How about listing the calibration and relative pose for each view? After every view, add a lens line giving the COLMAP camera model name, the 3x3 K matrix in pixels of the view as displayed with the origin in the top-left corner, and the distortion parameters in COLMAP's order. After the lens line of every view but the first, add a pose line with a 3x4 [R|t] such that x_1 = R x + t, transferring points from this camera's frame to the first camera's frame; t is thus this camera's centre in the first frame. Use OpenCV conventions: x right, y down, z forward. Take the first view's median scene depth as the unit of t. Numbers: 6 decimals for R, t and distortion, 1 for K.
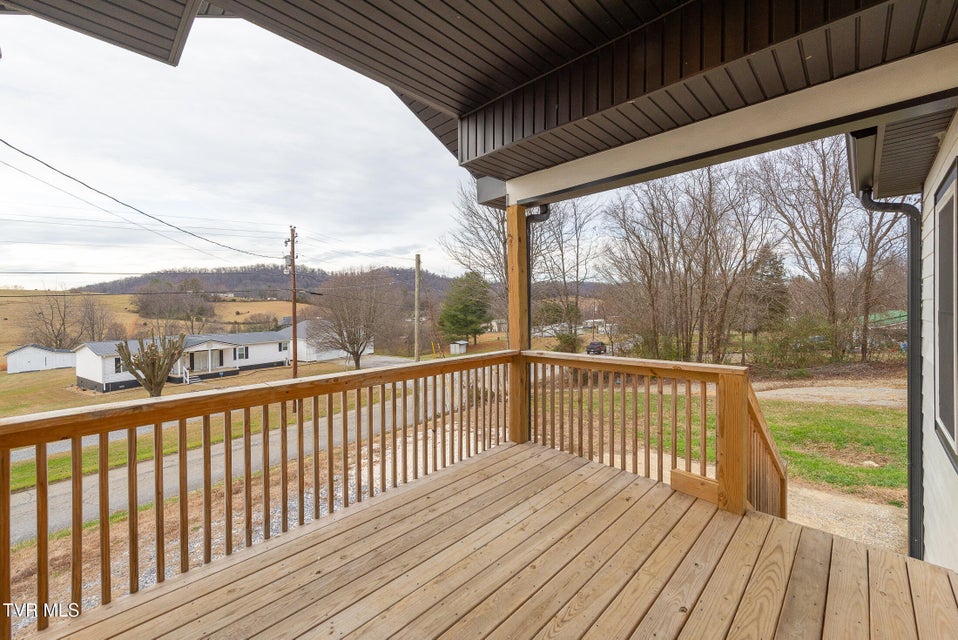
lens RADIAL K [[375.3, 0, 488.6], [0, 375.3, 311.2], [0, 0, 1]] dist [0.009629, -0.000322]
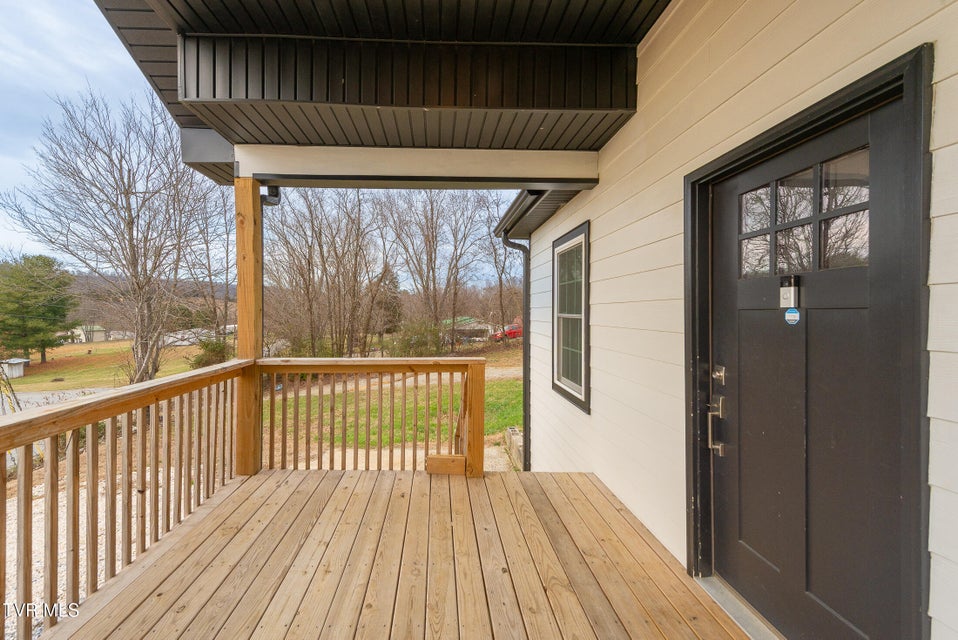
lens RADIAL K [[373.1, 0, 445.7], [0, 373.1, 313.6], [0, 0, 1]] dist [0.021582, -0.012340]
pose [[0.718996, 0.011612, 0.694917, -0.179088], [-0.007889, 0.999932, -0.008547, 0.010113], [-0.694969, 0.000662, 0.719039, 0.132353]]
